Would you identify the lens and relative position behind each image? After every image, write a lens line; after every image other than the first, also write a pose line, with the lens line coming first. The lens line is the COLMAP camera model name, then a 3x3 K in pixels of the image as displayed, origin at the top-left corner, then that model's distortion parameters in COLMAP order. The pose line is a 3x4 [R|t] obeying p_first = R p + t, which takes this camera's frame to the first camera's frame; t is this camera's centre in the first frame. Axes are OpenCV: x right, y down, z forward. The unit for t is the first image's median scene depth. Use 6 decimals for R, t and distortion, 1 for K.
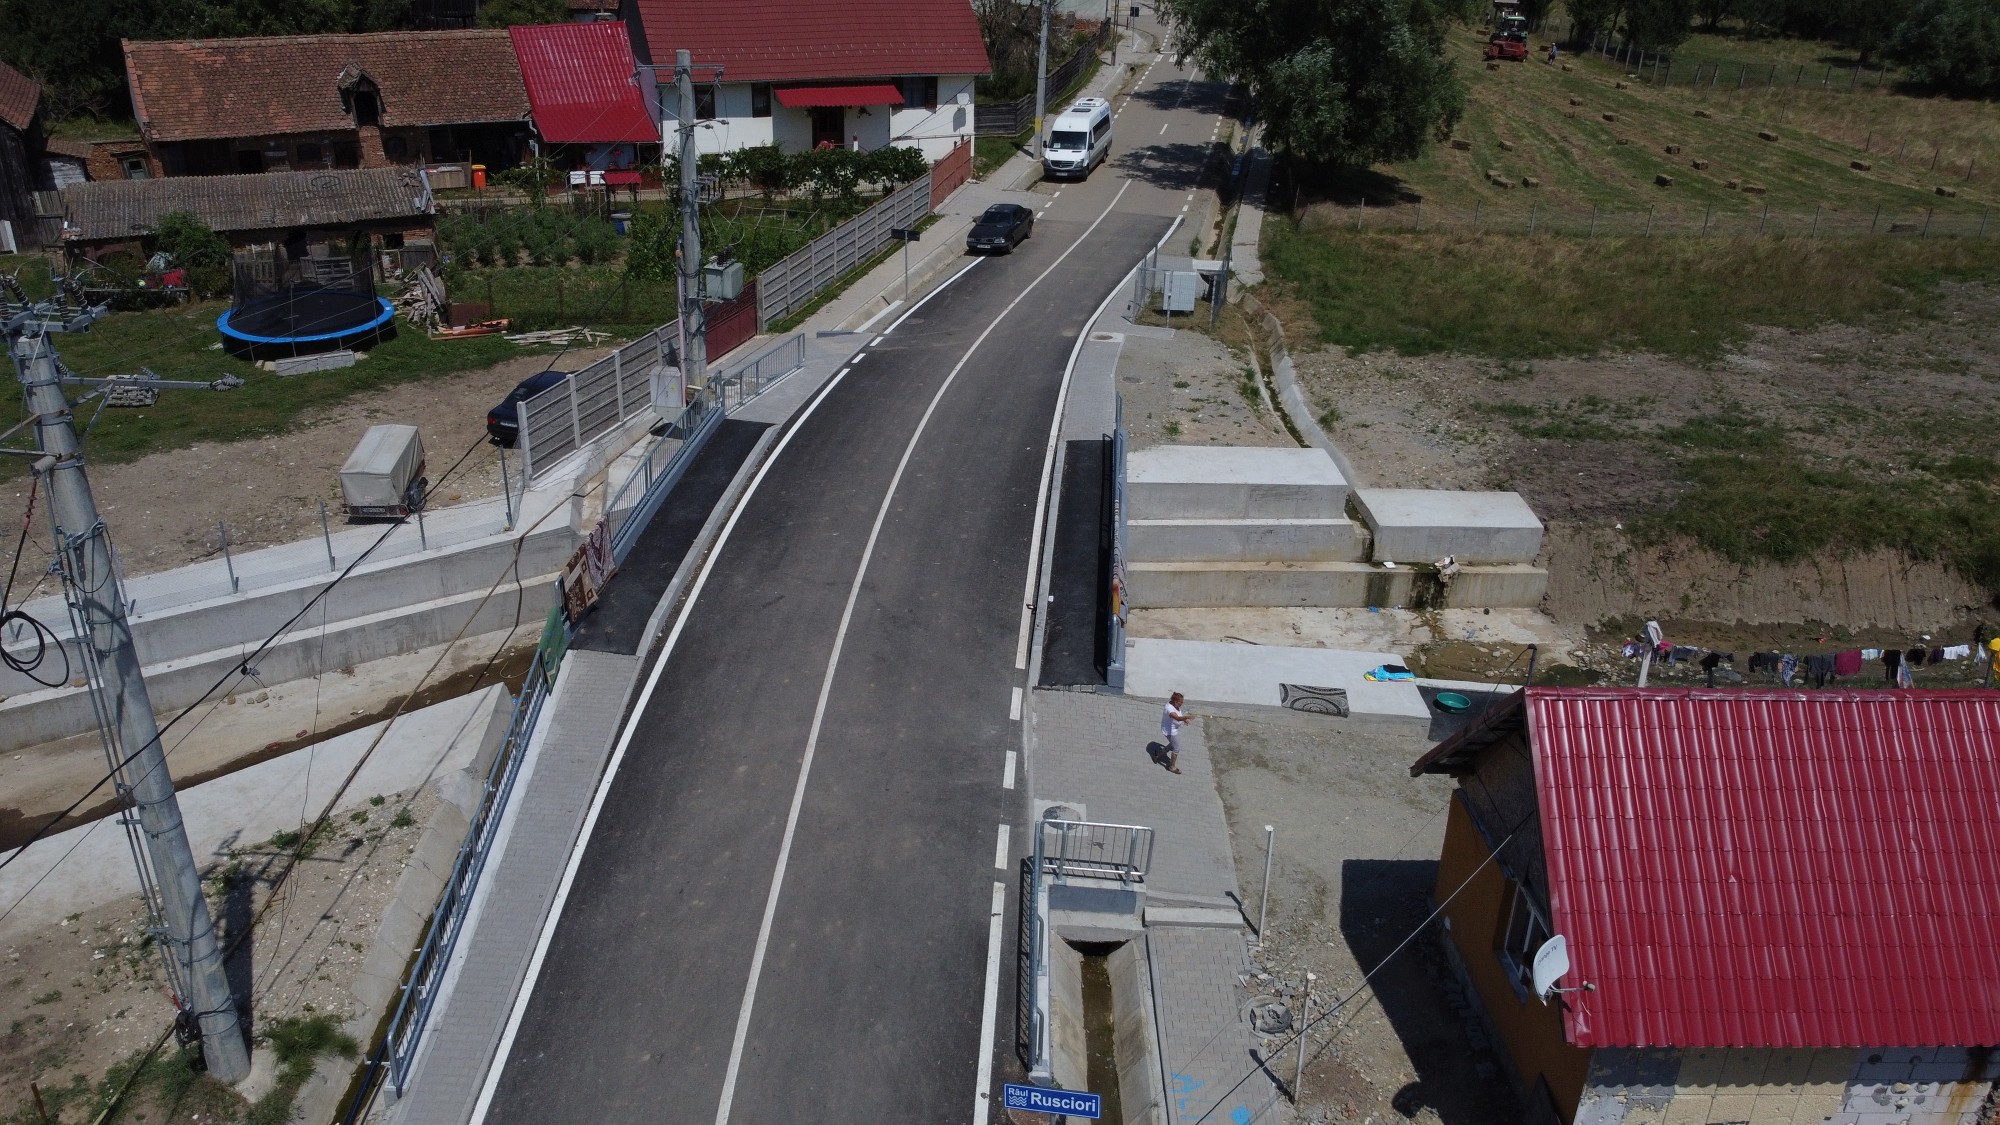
lens RADIAL K [[1506.7, 0, 977.7], [0, 1506.7, 564.9], [0, 0, 1]] dist [-0.007232, -0.007329]
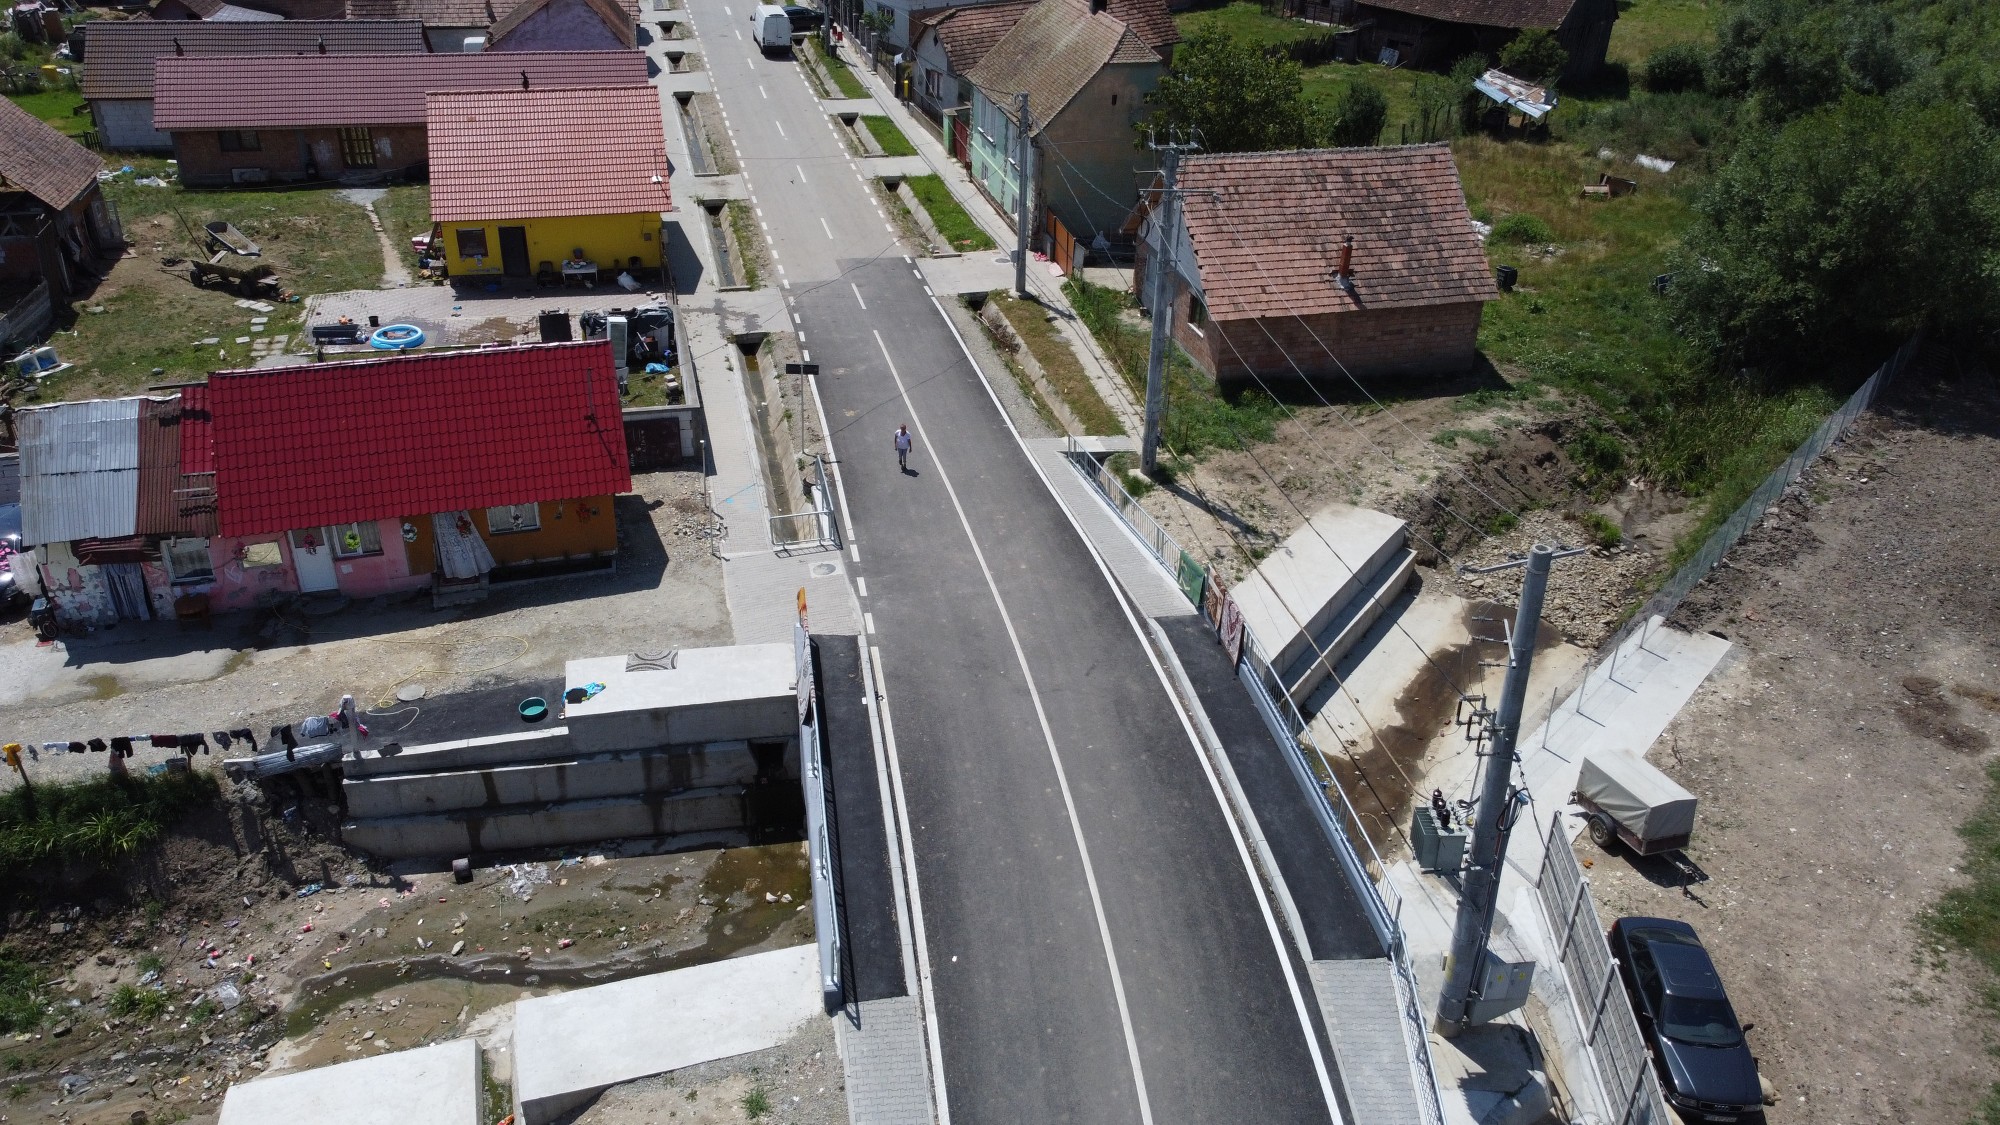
lens RADIAL K [[1506.7, 0, 977.7], [0, 1506.7, 564.9], [0, 0, 1]] dist [-0.007232, -0.007329]
pose [[-0.970320, 0.080561, -0.228010, 0.163629], [-0.143274, 0.568057, 0.810422, -0.732937], [0.194811, 0.819037, -0.539655, 1.160311]]
